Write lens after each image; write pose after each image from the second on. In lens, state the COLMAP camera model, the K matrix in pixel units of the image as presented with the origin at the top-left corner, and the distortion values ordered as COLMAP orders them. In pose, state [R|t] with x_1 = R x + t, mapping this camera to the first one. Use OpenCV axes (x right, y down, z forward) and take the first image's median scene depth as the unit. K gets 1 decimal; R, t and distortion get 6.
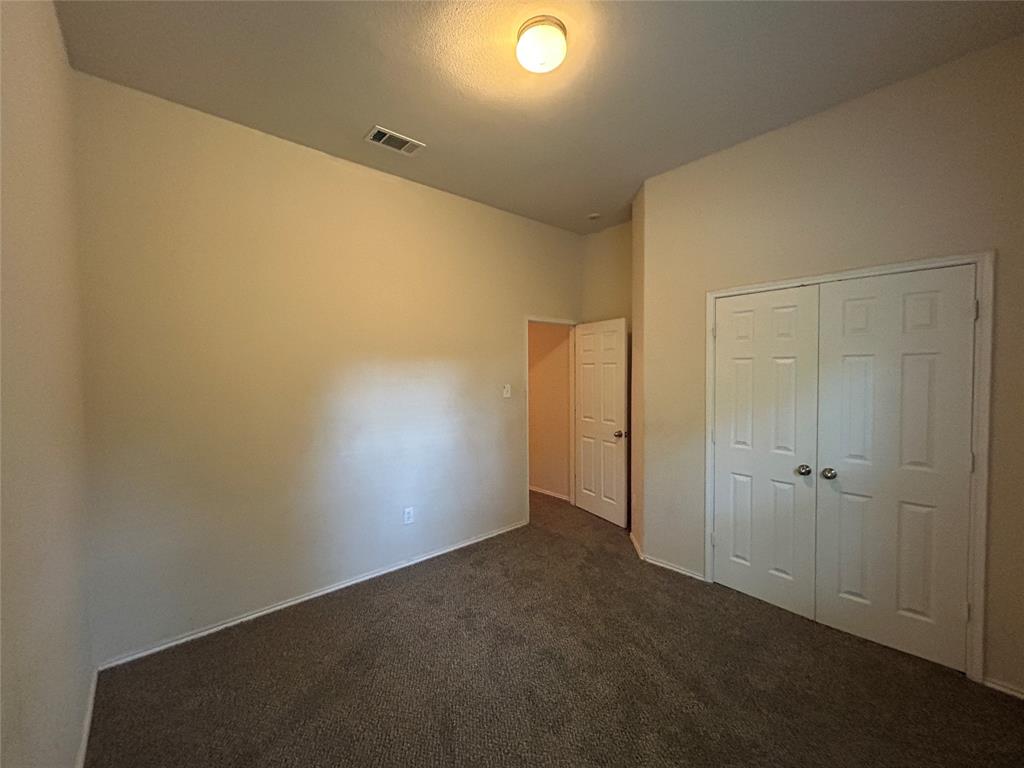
lens RADIAL K [[435.2, 0, 512.0], [0, 435.2, 384.0], [0, 0, 1]] dist [0.001712, -0.000108]
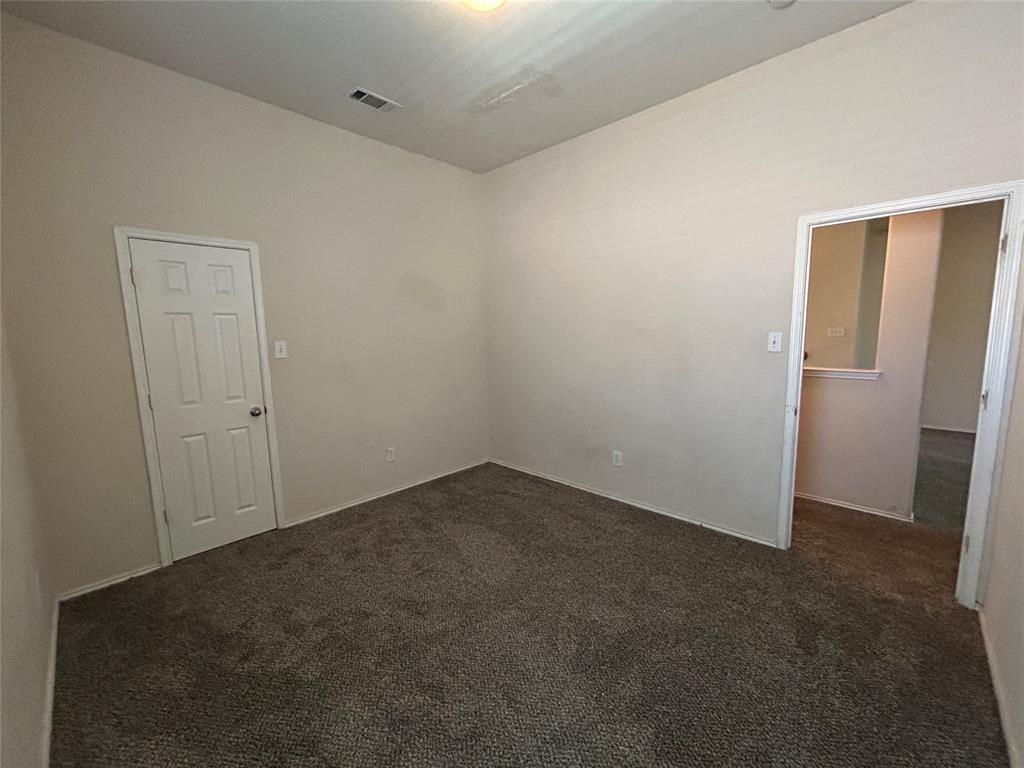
lens RADIAL K [[435.2, 0, 512.0], [0, 435.2, 384.0], [0, 0, 1]] dist [0.001712, -0.000108]
pose [[-0.076594, -0.123216, 0.989420, -0.449179], [0.037325, 0.991285, 0.126337, 0.000511], [-0.996364, 0.046607, -0.071327, 0.347589]]
